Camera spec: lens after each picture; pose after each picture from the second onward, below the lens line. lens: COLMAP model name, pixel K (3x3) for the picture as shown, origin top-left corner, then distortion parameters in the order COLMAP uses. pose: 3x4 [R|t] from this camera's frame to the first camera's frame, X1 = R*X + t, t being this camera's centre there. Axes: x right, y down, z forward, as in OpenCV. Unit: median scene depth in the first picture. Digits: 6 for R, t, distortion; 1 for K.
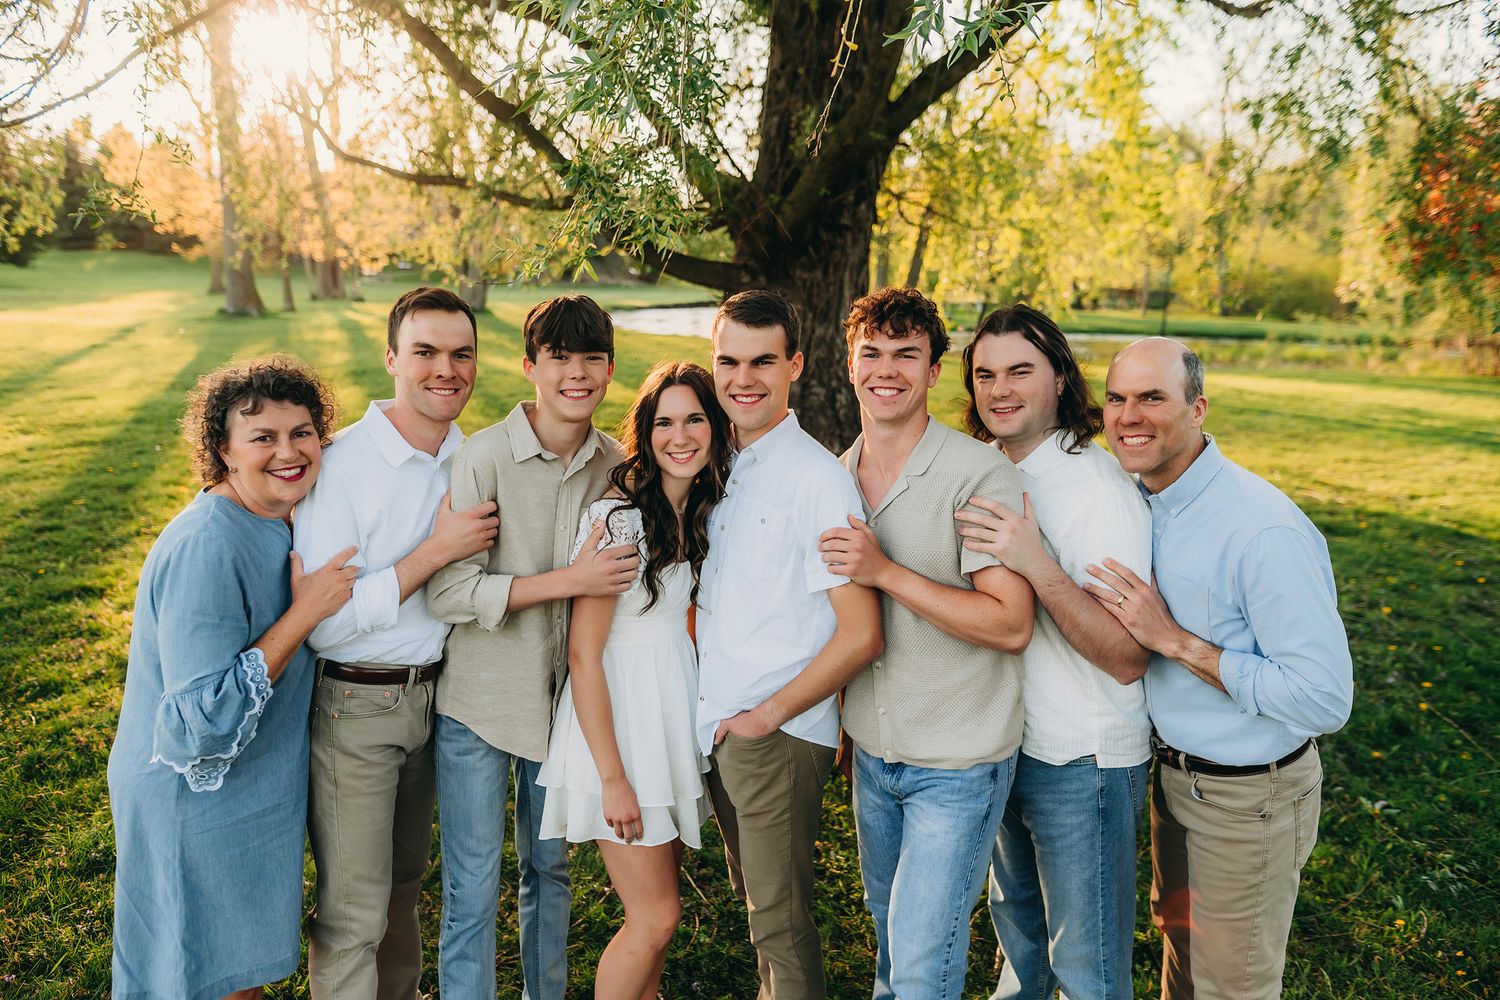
lens RADIAL K [[1052.7, 0, 750.0], [0, 1052.7, 500.0], [0, 0, 1]] dist [-0.013731, 0.003462]
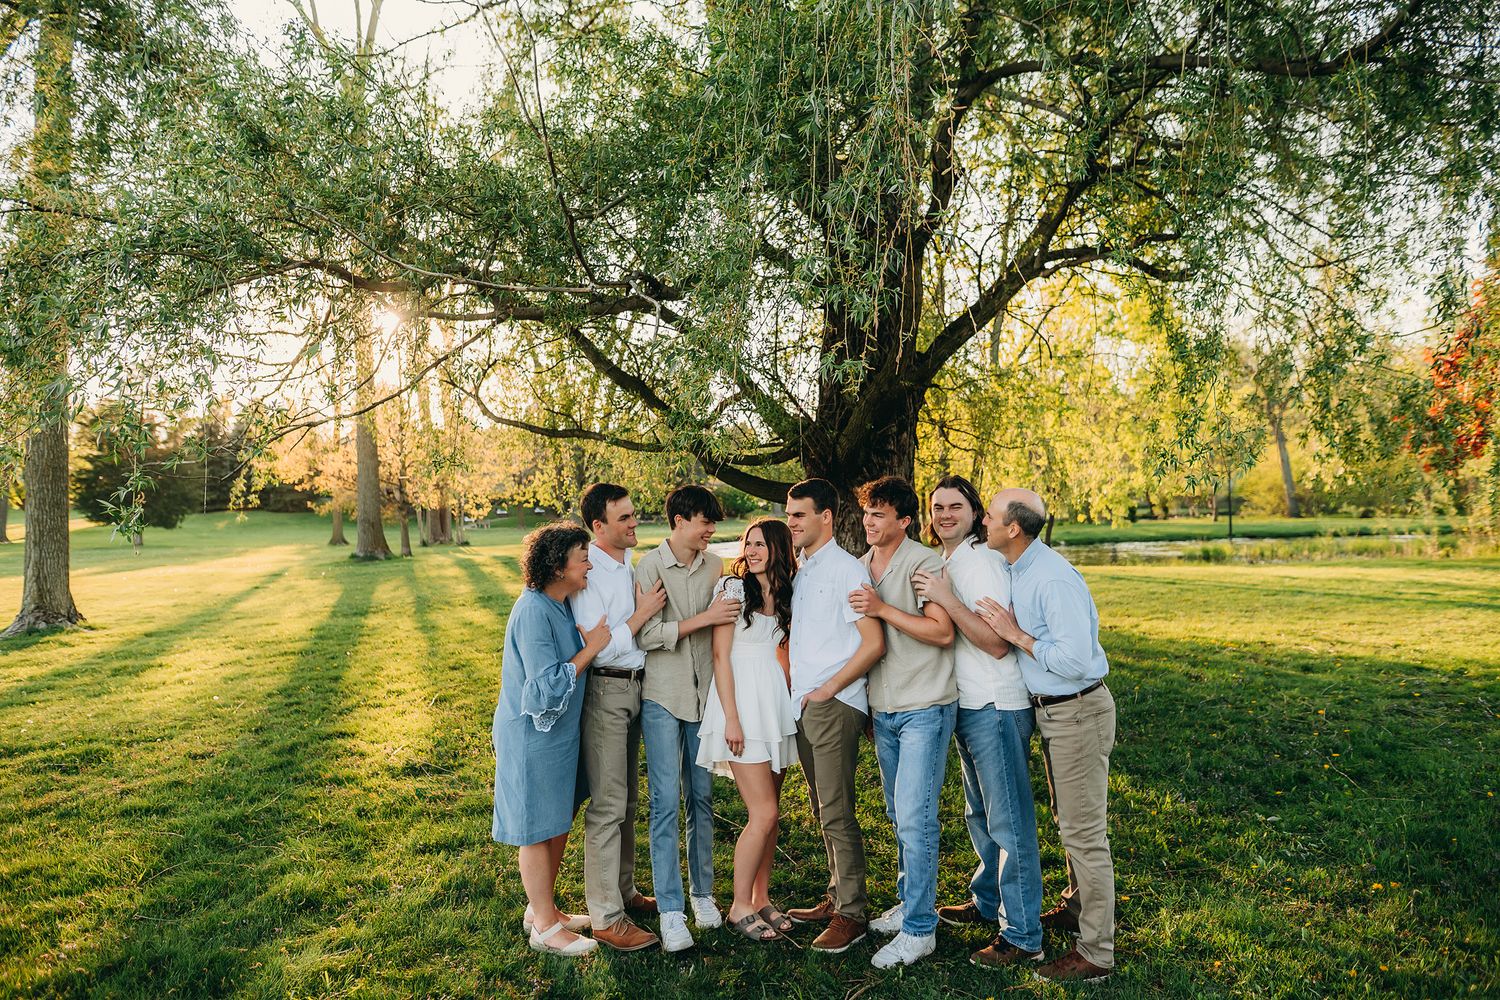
lens RADIAL K [[1052.7, 0, 750.0], [0, 1052.7, 500.0], [0, 0, 1]] dist [-0.013731, 0.003462]
pose [[0.995986, -0.052956, -0.072168, 0.036142], [0.036116, 0.975432, -0.217319, 0.259009], [0.081904, 0.213840, 0.973429, -0.893706]]
